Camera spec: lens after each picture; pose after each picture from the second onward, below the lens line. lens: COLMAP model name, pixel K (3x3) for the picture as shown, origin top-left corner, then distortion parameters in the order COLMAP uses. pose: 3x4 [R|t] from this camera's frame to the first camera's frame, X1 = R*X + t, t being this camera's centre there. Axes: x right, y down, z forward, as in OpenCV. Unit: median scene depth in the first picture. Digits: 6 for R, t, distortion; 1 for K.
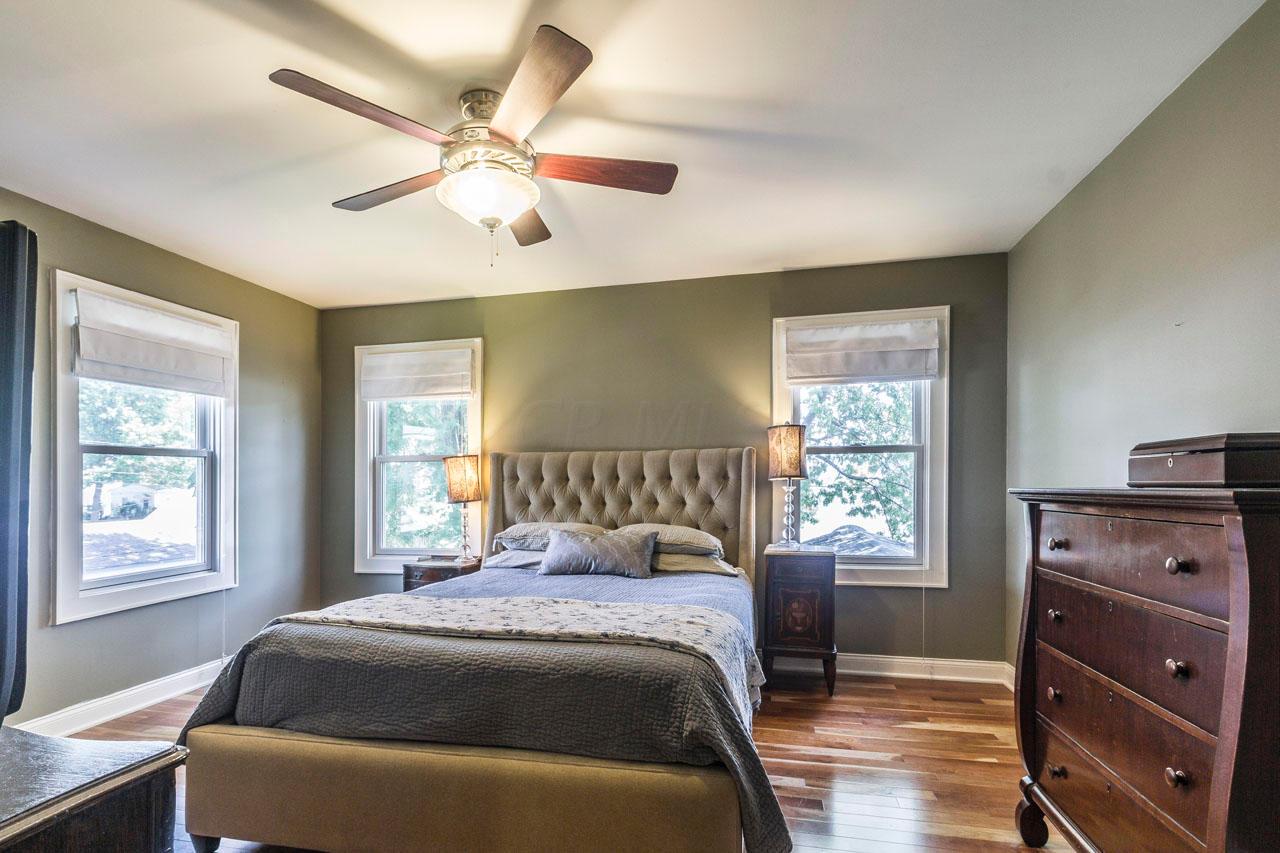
lens RADIAL K [[601.7, 0, 631.8], [0, 601.7, 485.6], [0, 0, 1]] dist [0.010135, -0.000010]
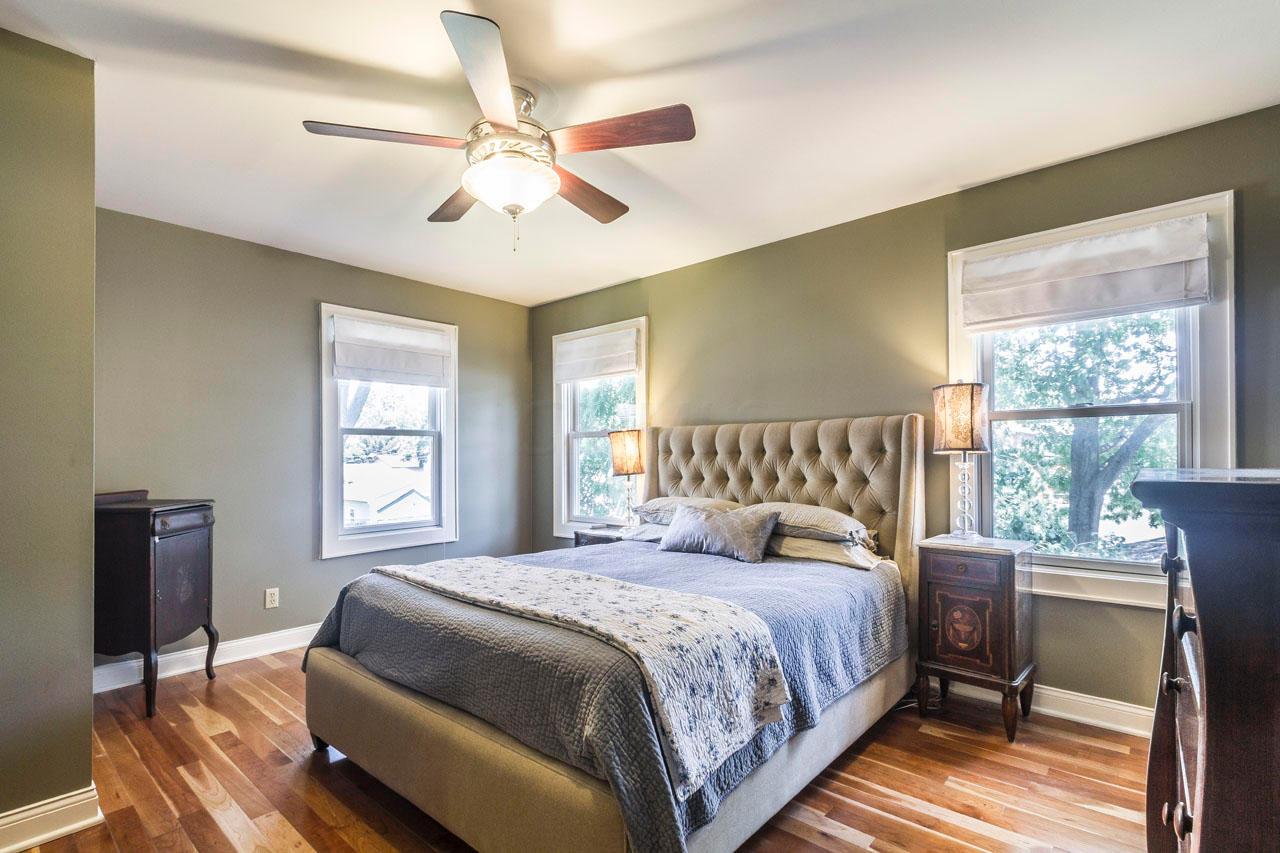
lens RADIAL K [[595.0, 0, 640.1], [0, 595.0, 451.9], [0, 0, 1]] dist [0.005511, -0.001175]
pose [[0.878023, -0.001648, -0.478616, 0.271181], [-0.003711, 0.999941, -0.010252, -0.002533], [0.478605, 0.010778, 0.877964, 0.119970]]
